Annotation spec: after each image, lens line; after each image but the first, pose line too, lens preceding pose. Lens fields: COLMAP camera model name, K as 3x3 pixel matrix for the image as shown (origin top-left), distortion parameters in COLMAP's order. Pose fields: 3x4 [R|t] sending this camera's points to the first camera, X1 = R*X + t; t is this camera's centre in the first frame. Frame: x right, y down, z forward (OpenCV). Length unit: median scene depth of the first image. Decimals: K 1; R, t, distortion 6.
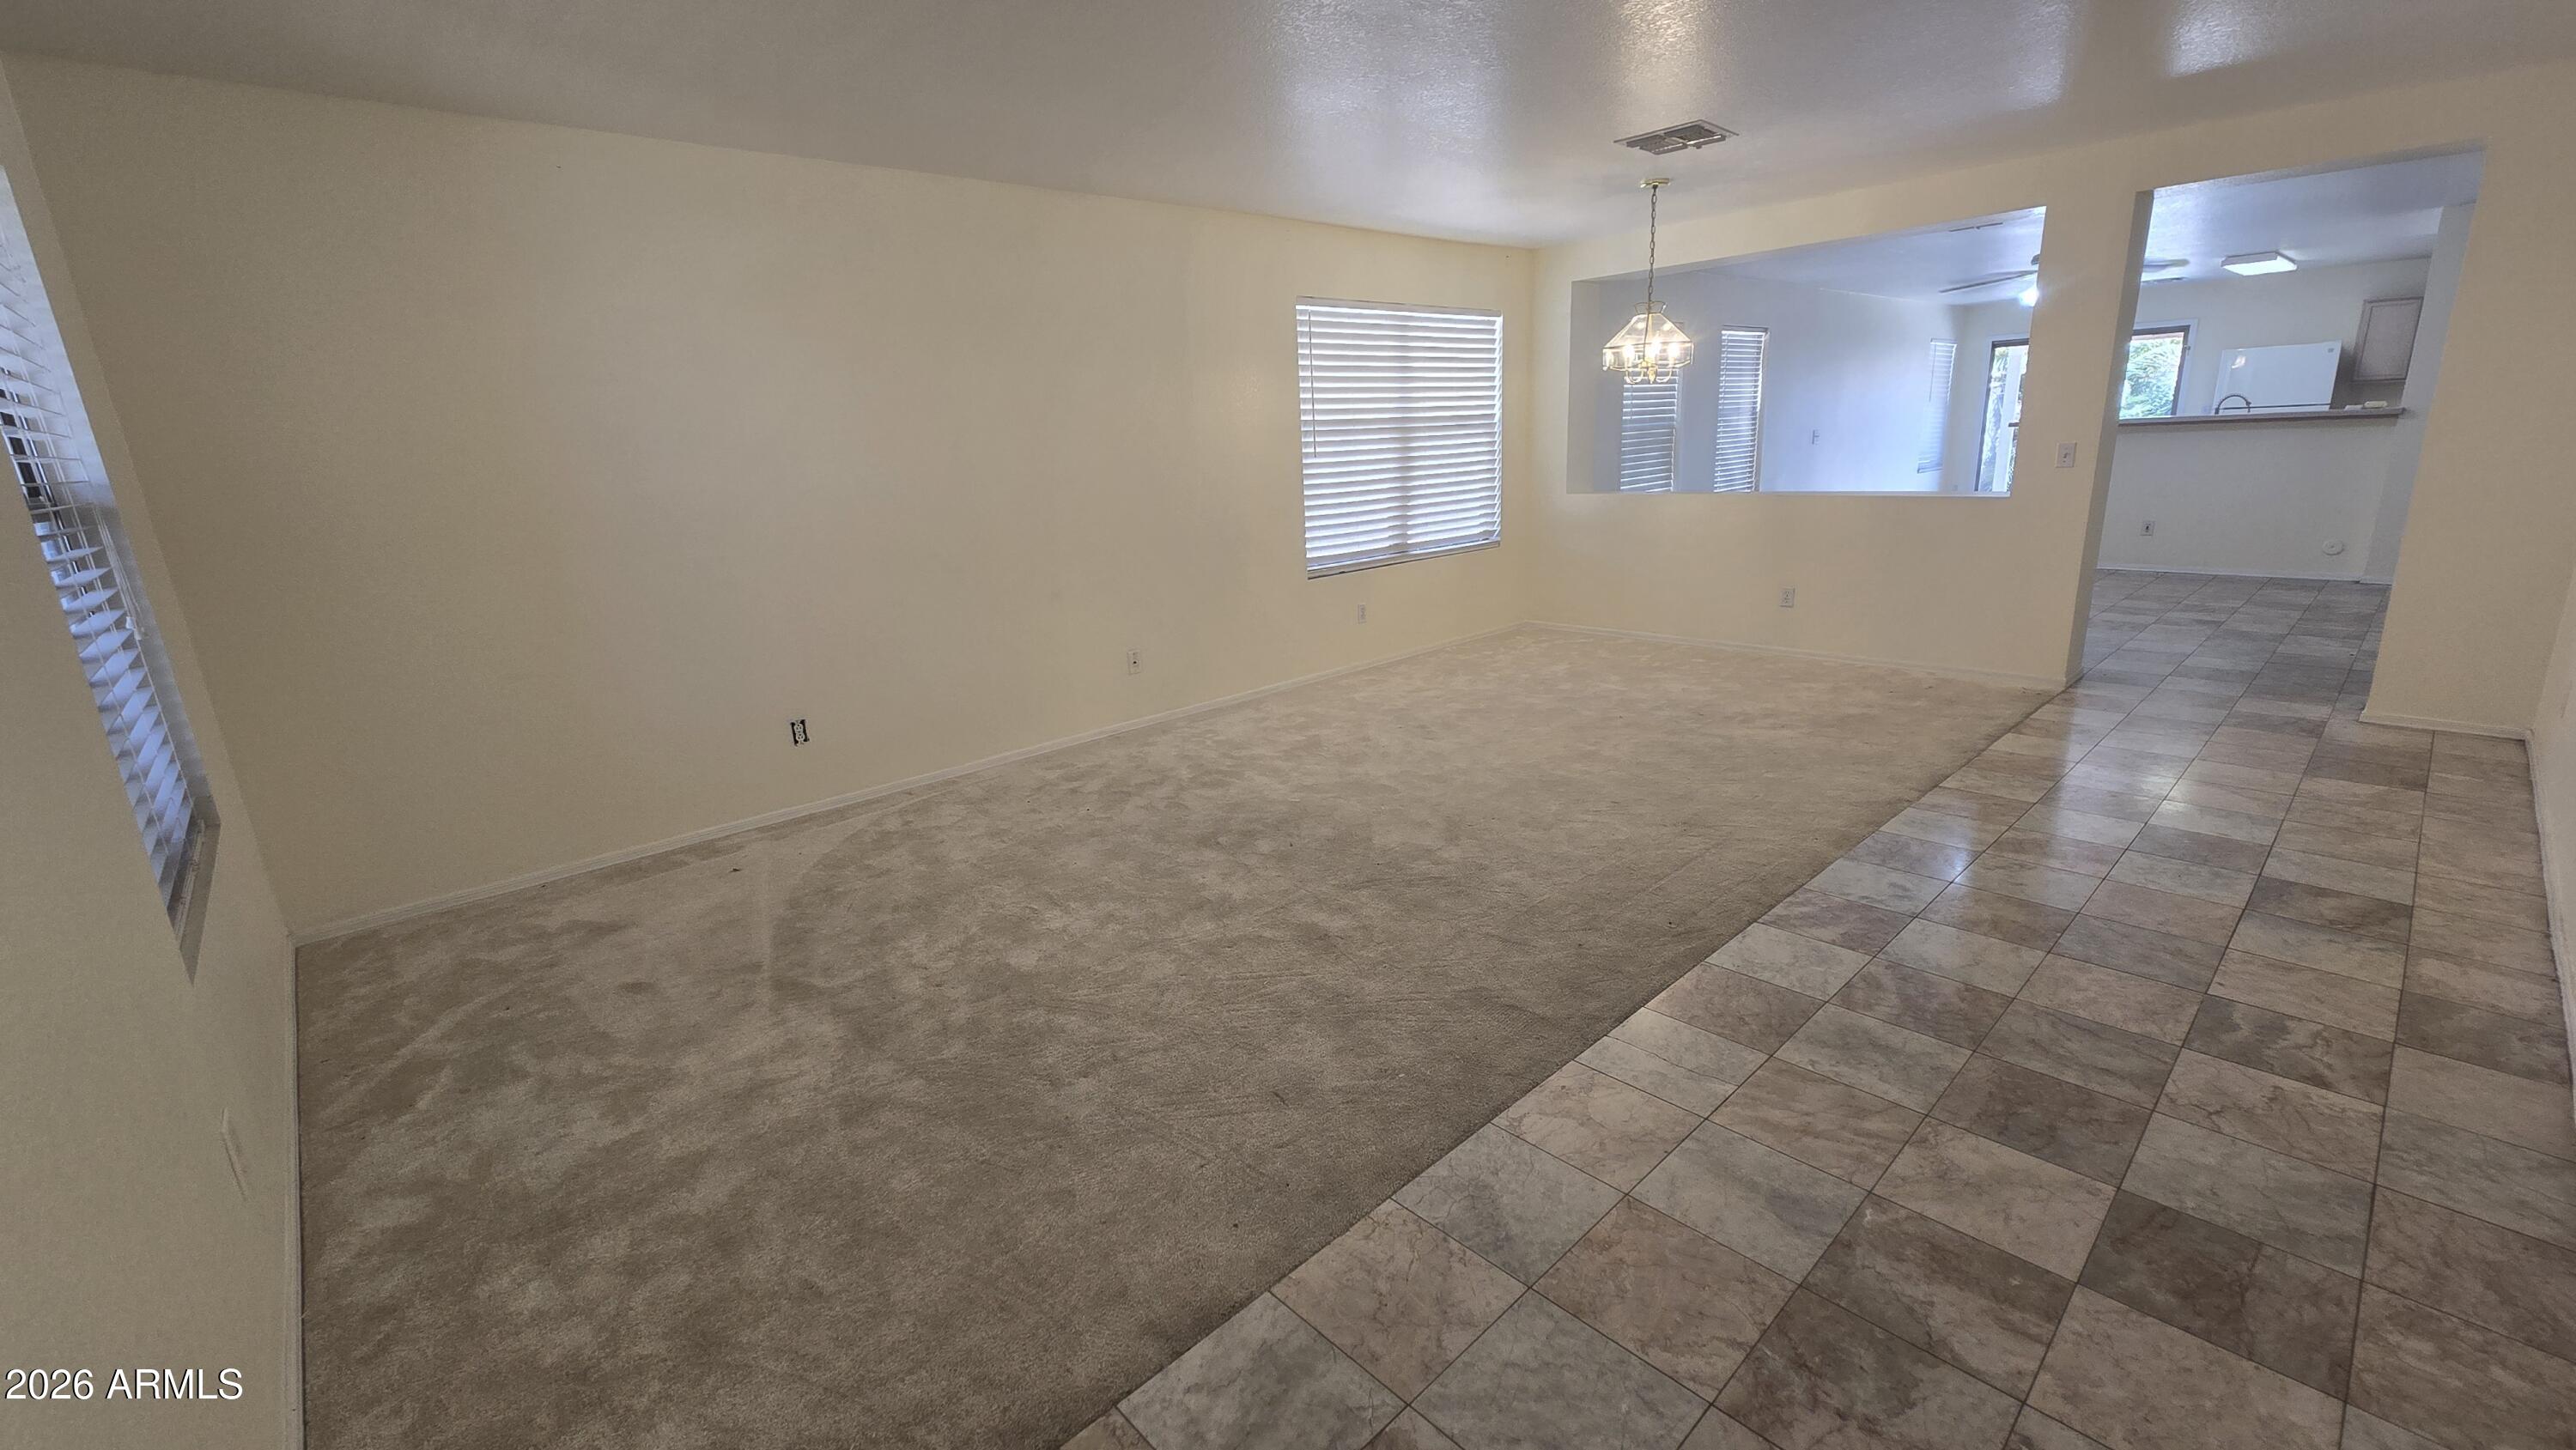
lens RADIAL K [[1055.1, 0, 1291.5], [0, 1055.1, 735.3], [0, 0, 1]] dist [0.000028, 0.001123]
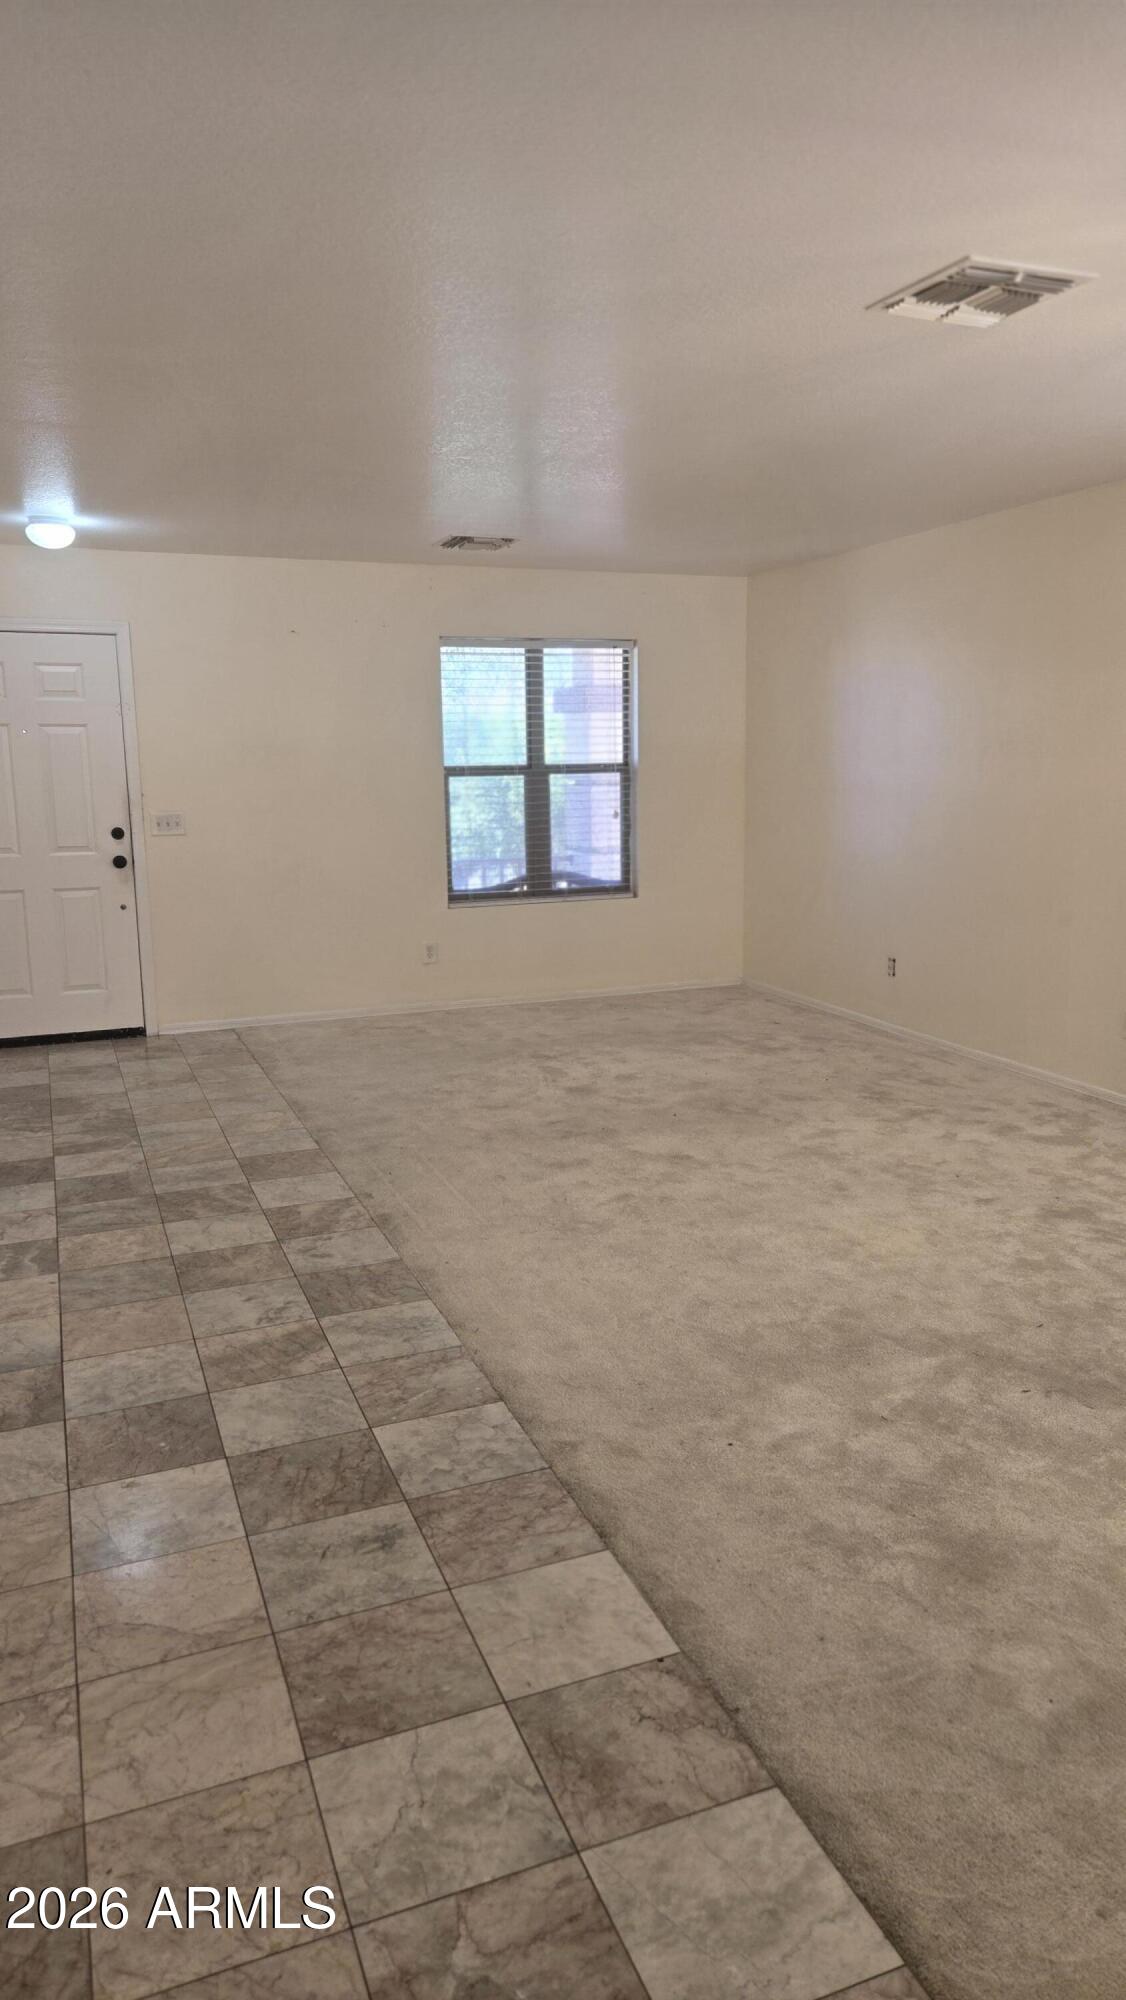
lens RADIAL K [[1337.0, 0, 571.3], [0, 1337.0, 1000.2], [0, 0, 1]] dist [0.071608, -0.047878]
pose [[-0.368238, 0.228370, -0.901248, 2.099494], [-0.215825, 0.921887, 0.321783, -0.718398], [0.904334, 0.313005, -0.290186, 1.999339]]
